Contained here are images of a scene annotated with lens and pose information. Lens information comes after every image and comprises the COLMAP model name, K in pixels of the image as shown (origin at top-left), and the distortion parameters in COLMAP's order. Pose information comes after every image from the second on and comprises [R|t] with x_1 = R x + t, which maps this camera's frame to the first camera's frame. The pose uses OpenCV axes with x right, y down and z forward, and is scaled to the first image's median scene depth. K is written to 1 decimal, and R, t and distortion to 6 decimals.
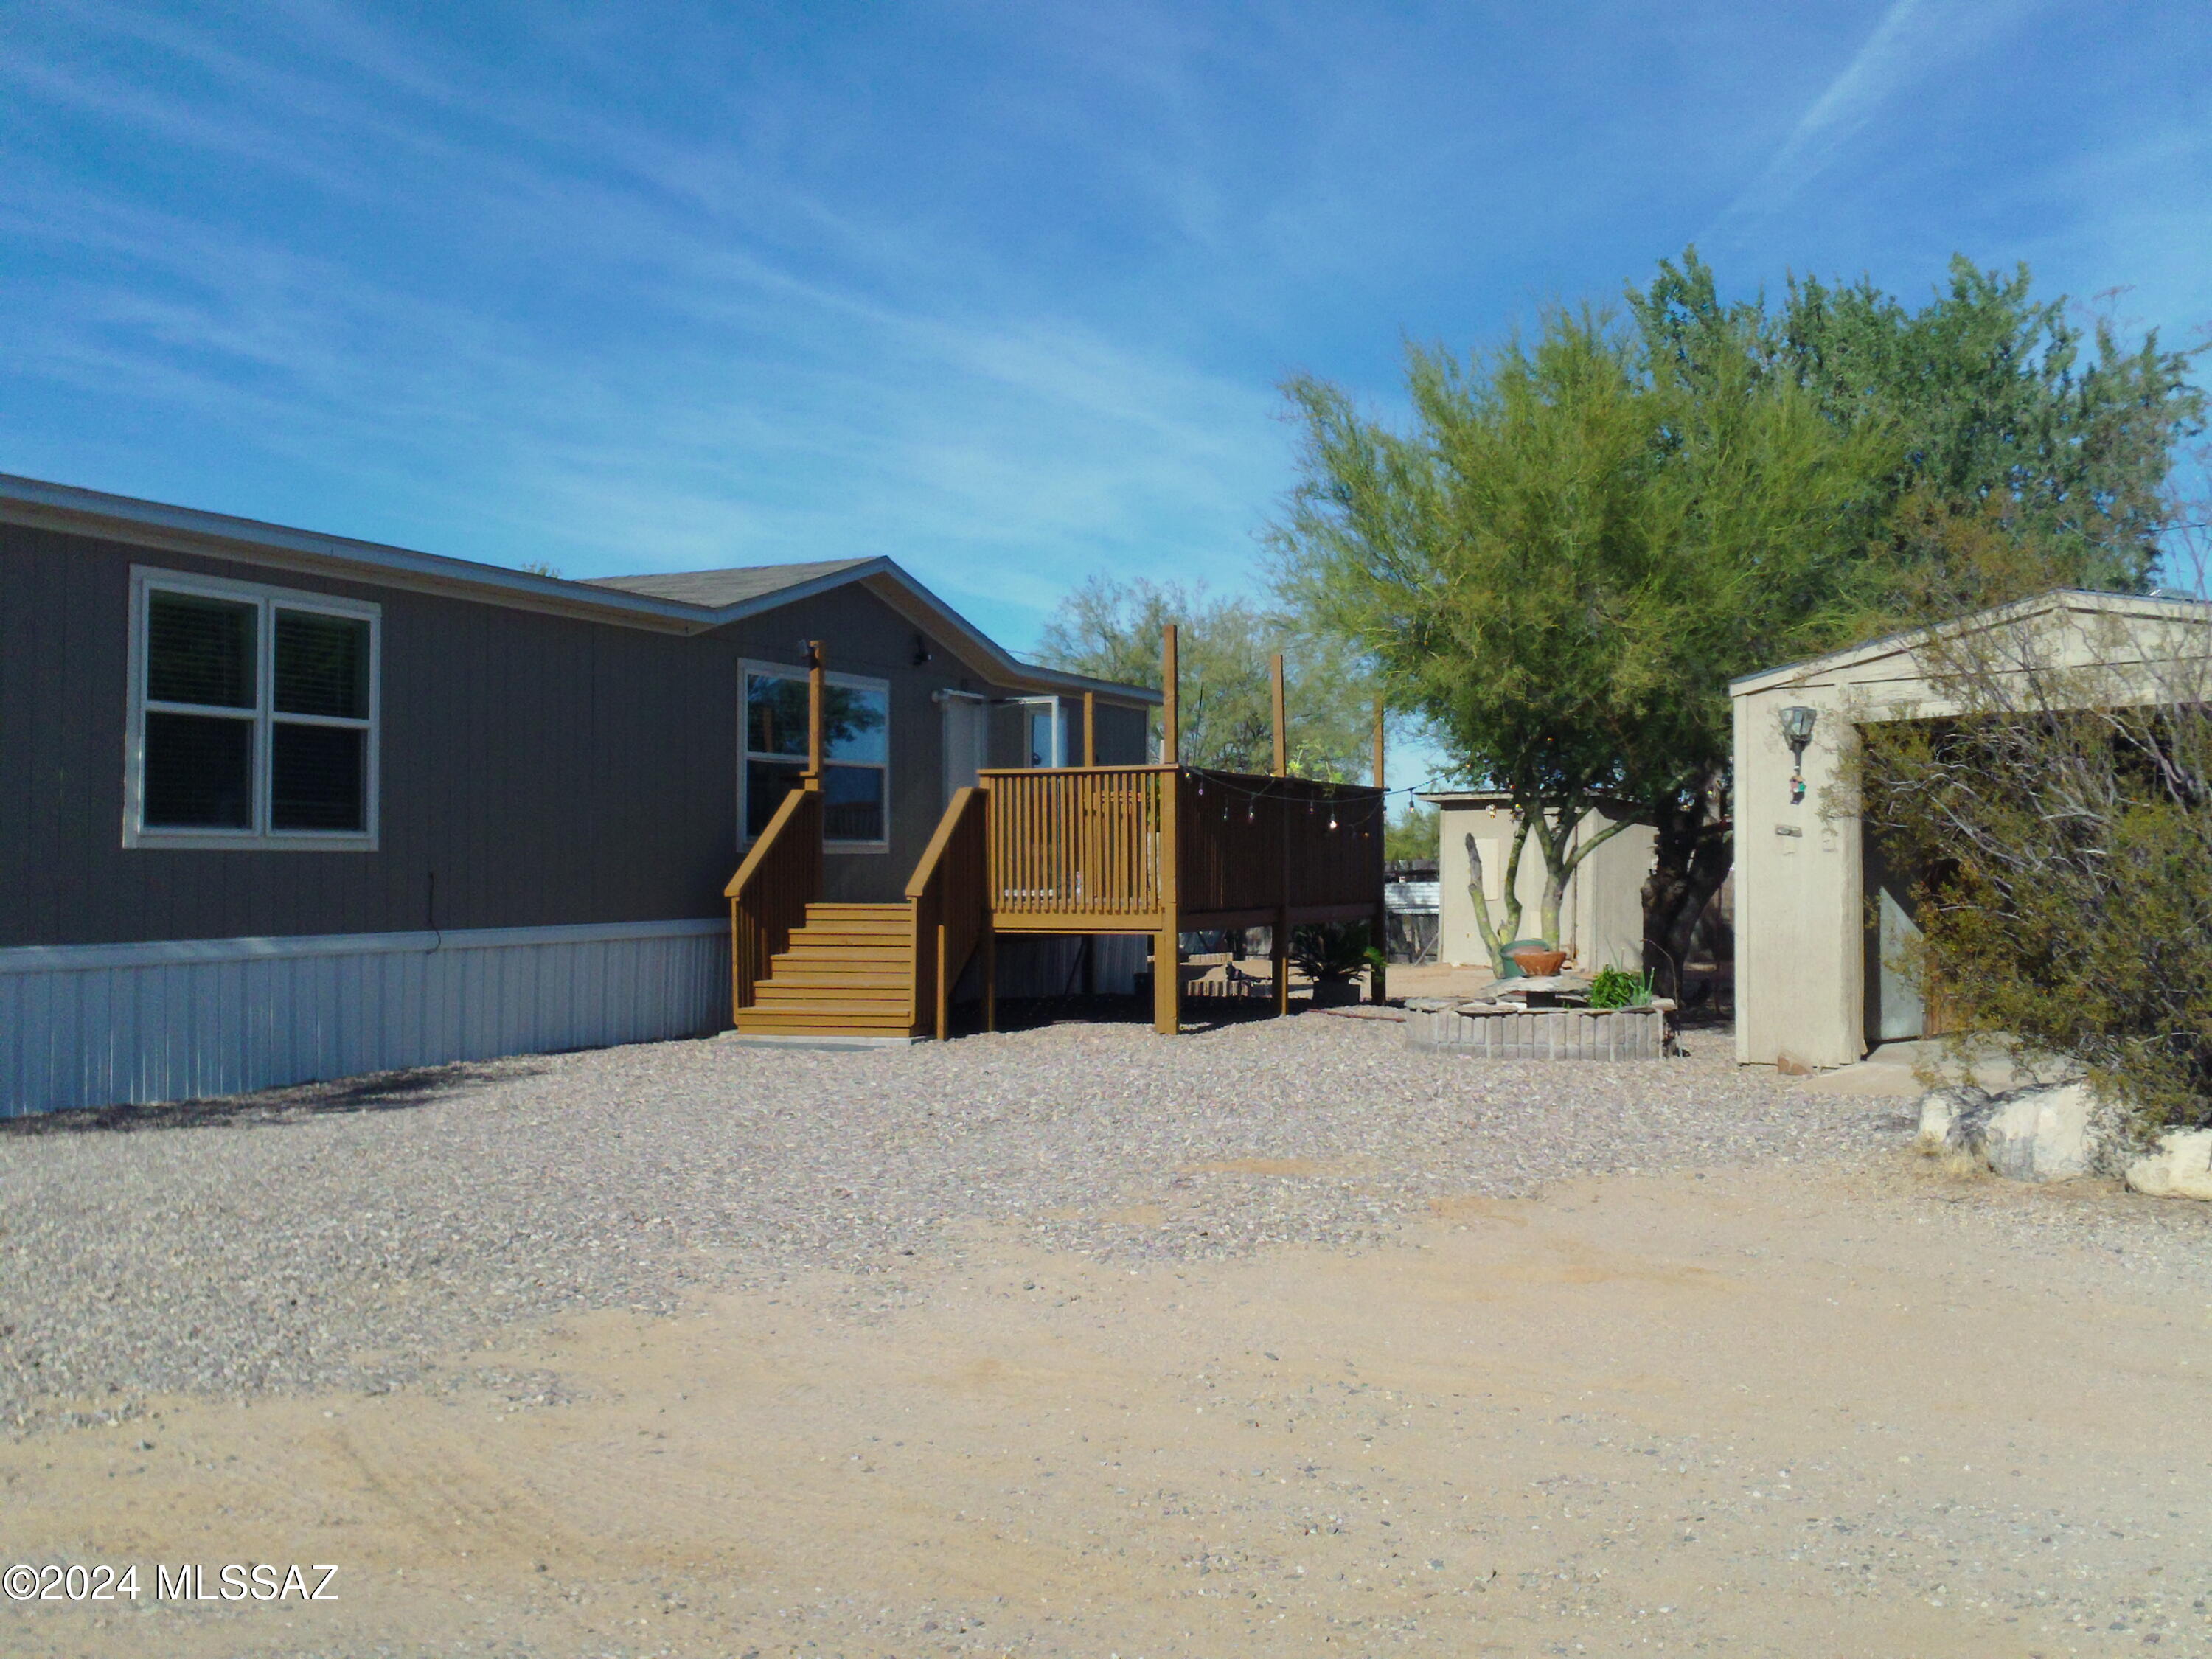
lens RADIAL K [[2322.1, 0, 1106.0], [0, 2322.1, 829.5], [0, 0, 1]] dist [-0.060227, 0.006784]
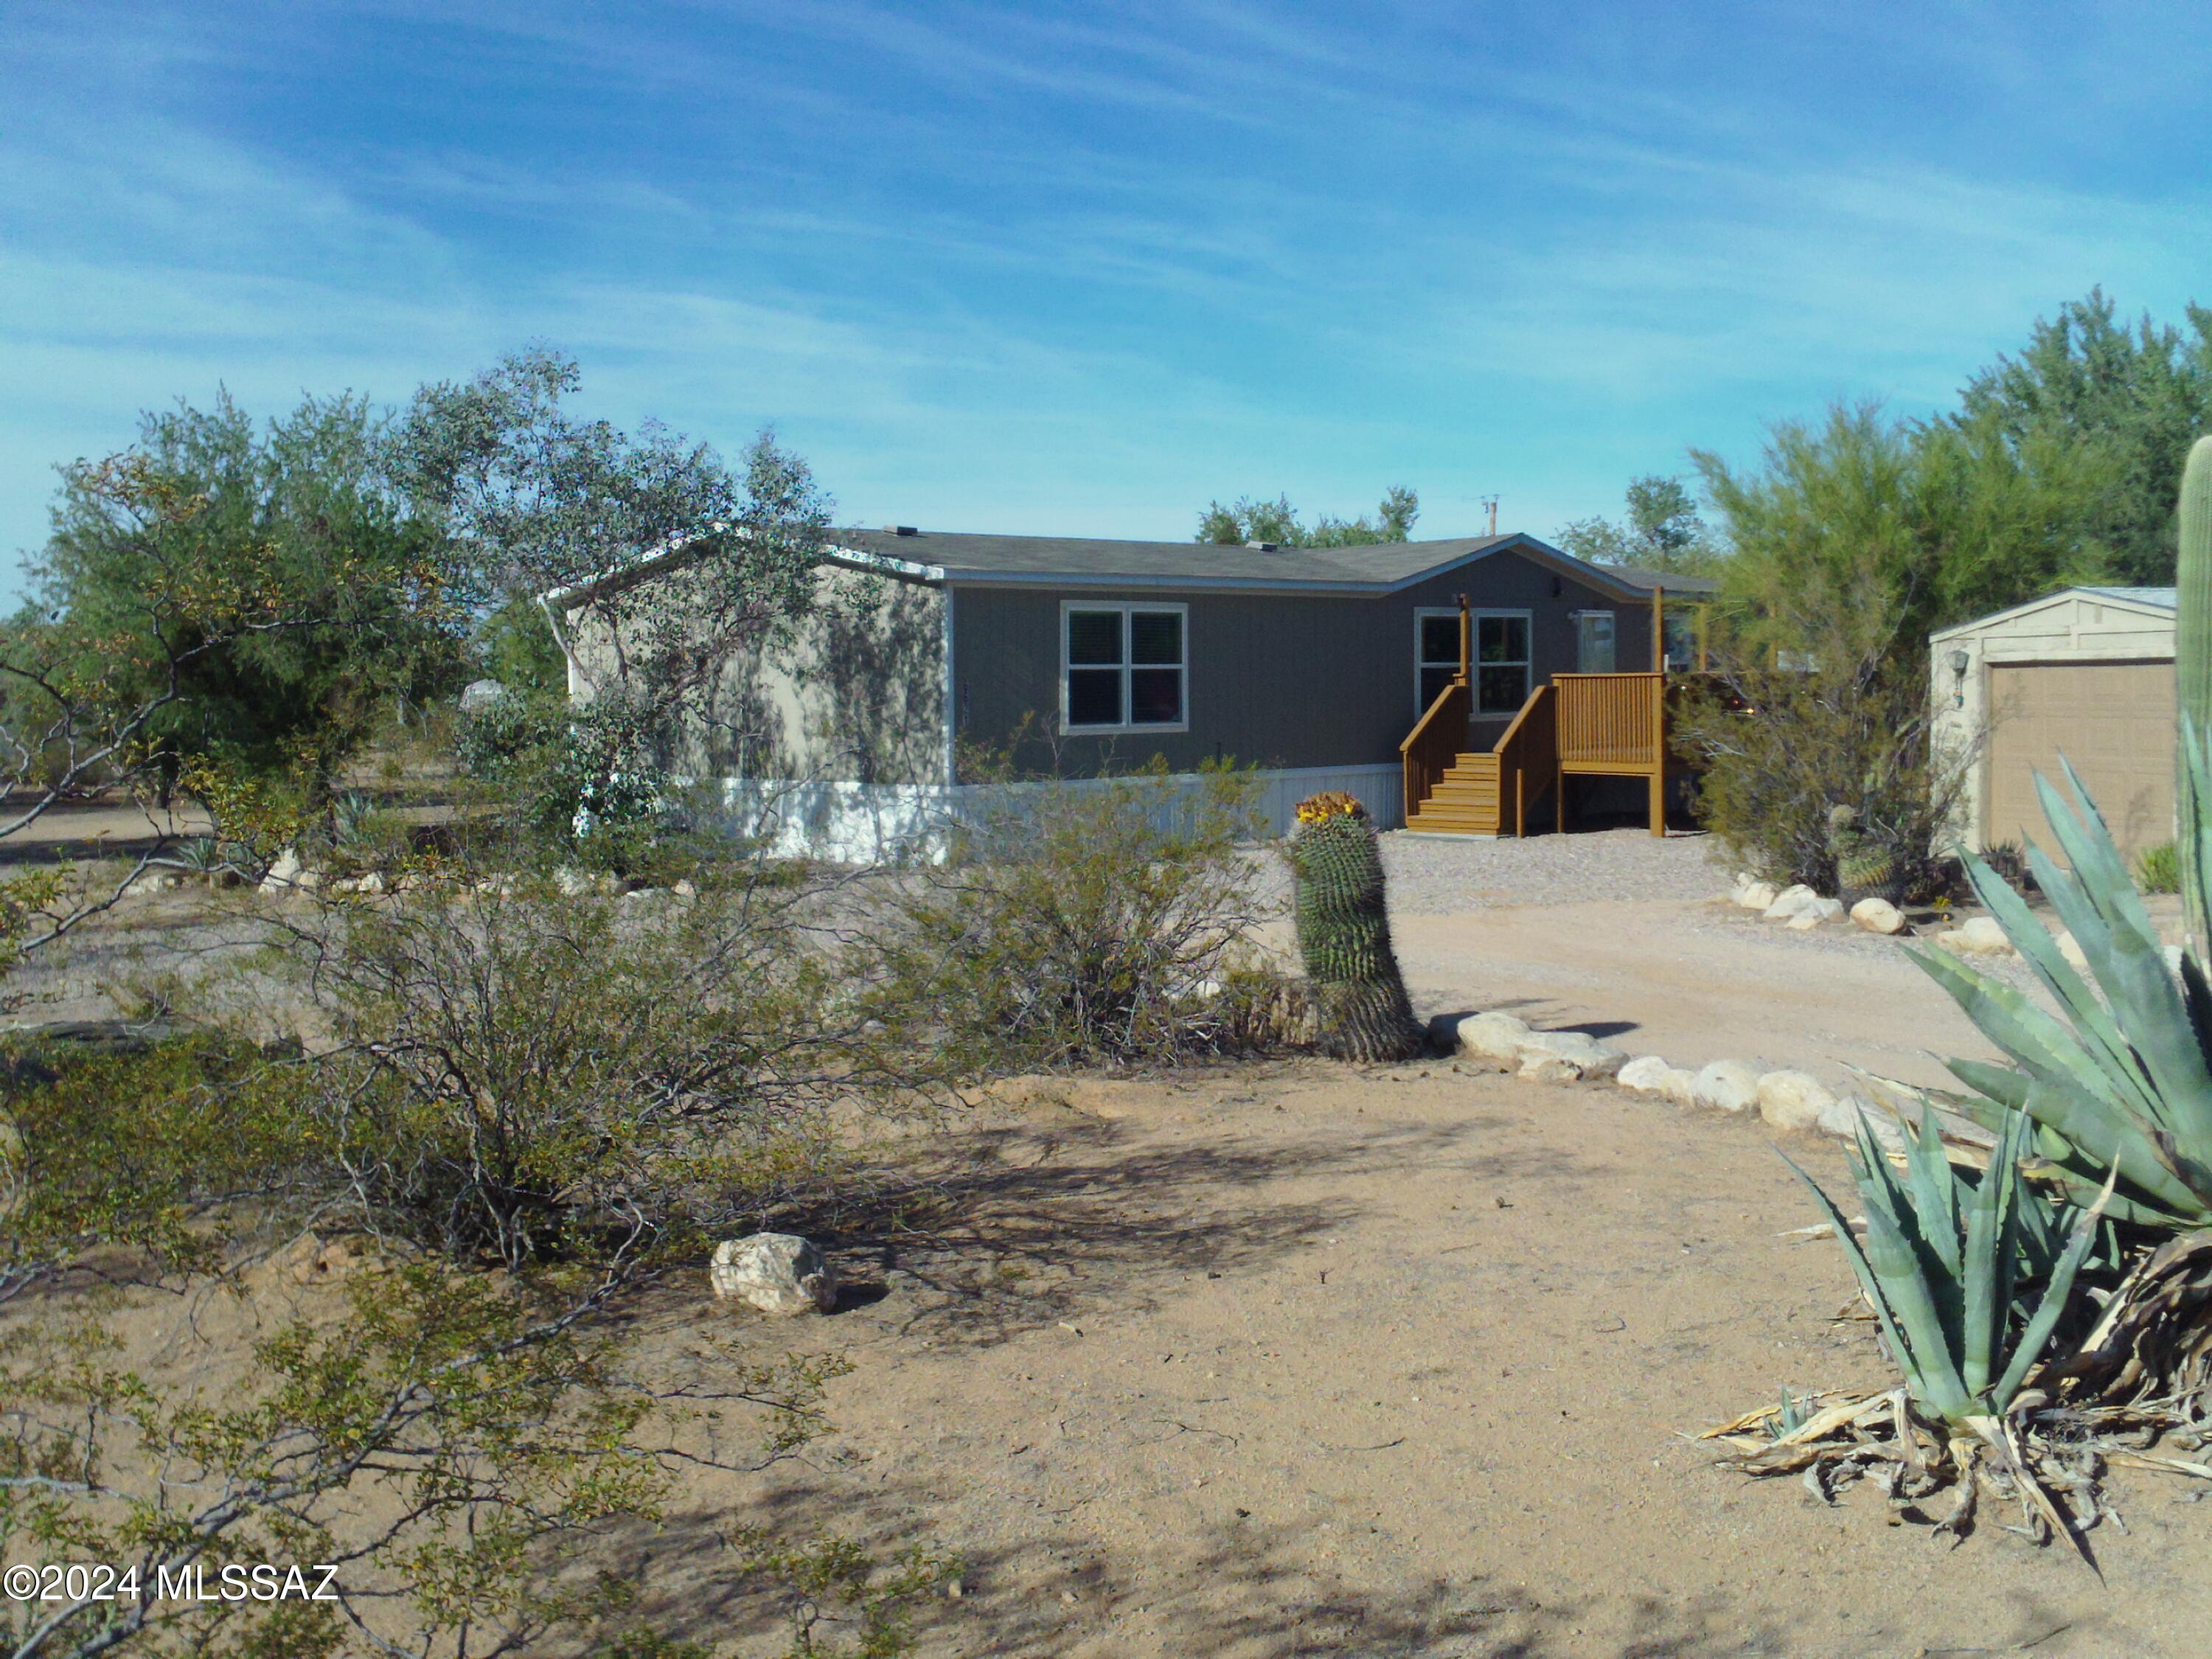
lens RADIAL K [[2322.1, 0, 1106.0], [0, 2322.1, 829.5], [0, 0, 1]] dist [-0.060227, 0.006784]
pose [[0.913358, 0.019899, -0.406672, 0.340684], [0.014707, 0.996541, 0.081794, -0.057147], [0.406892, -0.080688, 0.909905, -0.658870]]
